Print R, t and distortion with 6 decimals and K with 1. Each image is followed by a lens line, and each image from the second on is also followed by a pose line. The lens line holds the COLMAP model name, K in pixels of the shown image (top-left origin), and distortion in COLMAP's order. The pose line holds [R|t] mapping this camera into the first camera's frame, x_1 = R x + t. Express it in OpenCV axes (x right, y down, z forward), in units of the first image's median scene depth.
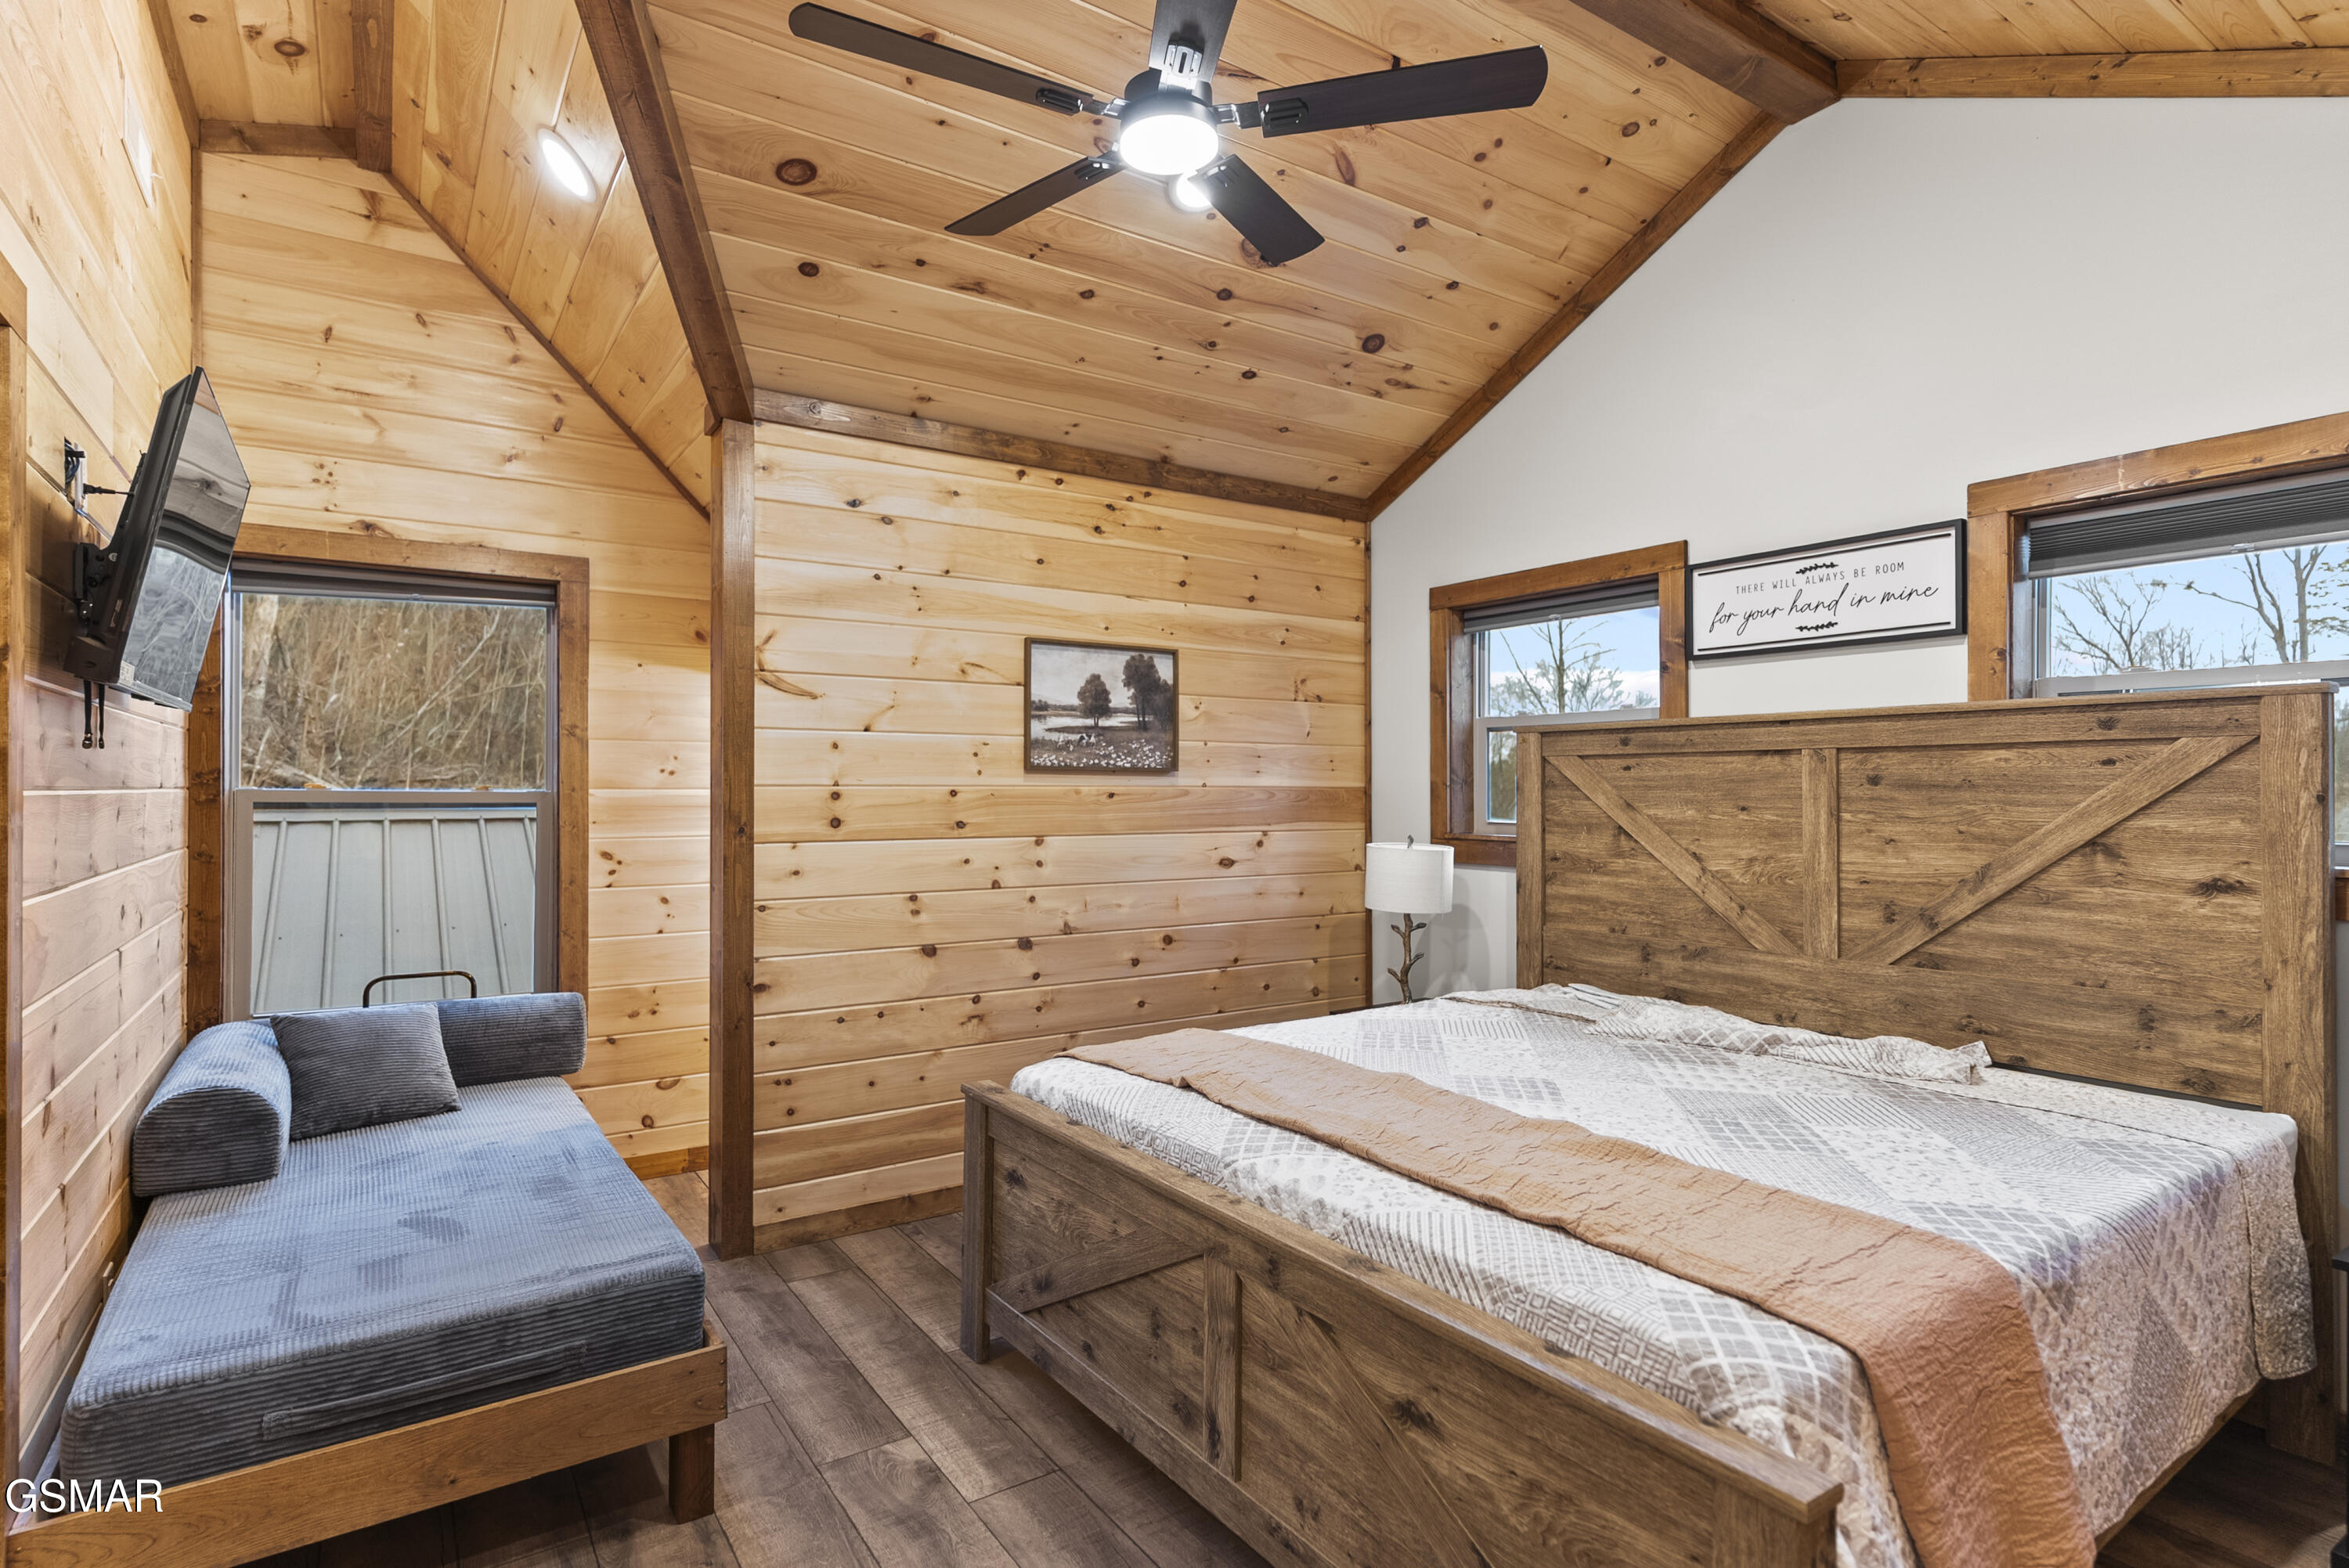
lens RADIAL K [[1161.4, 0, 1166.2], [0, 1161.4, 781.6], [0, 0, 1]] dist [0.019425, 0.000583]
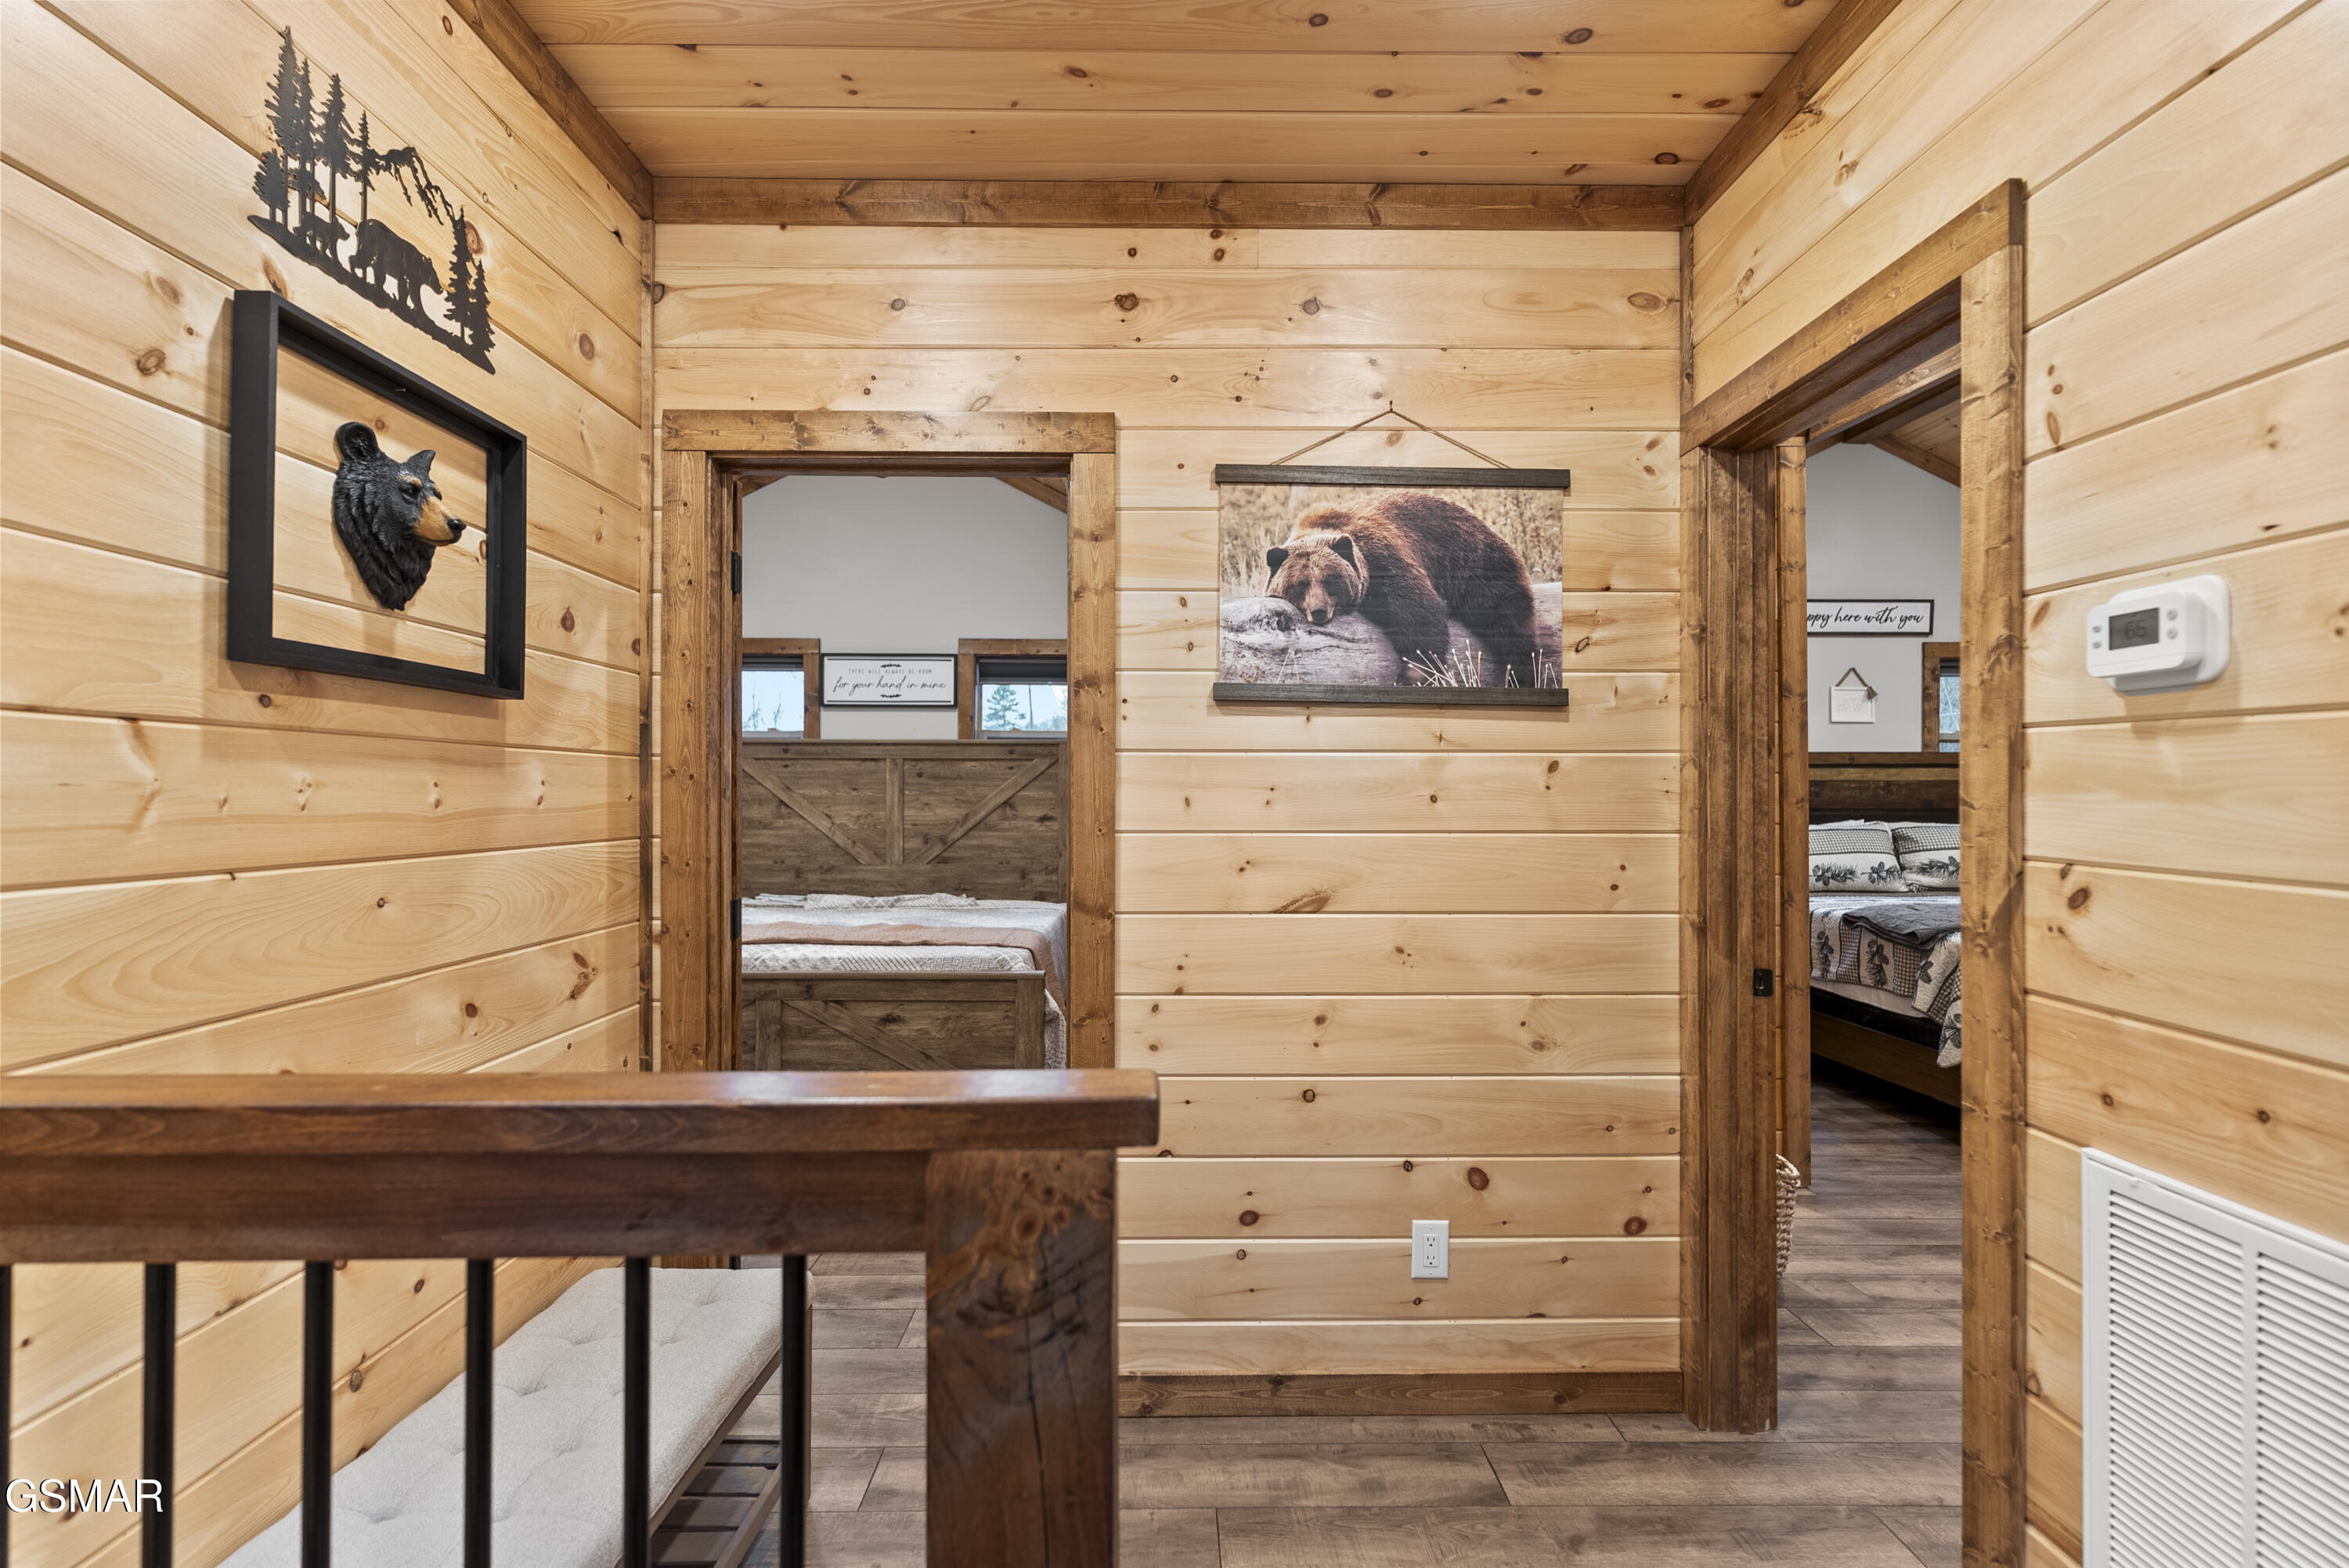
lens RADIAL K [[1161.4, 0, 1183.5], [0, 1161.4, 771.9], [0, 0, 1]] dist [0.019425, 0.000583]
pose [[0.544947, 0.015779, 0.838322, -0.854536], [-0.009648, 0.999875, -0.012549, 0.014985], [-0.838415, -0.001249, 0.545031, -0.498051]]
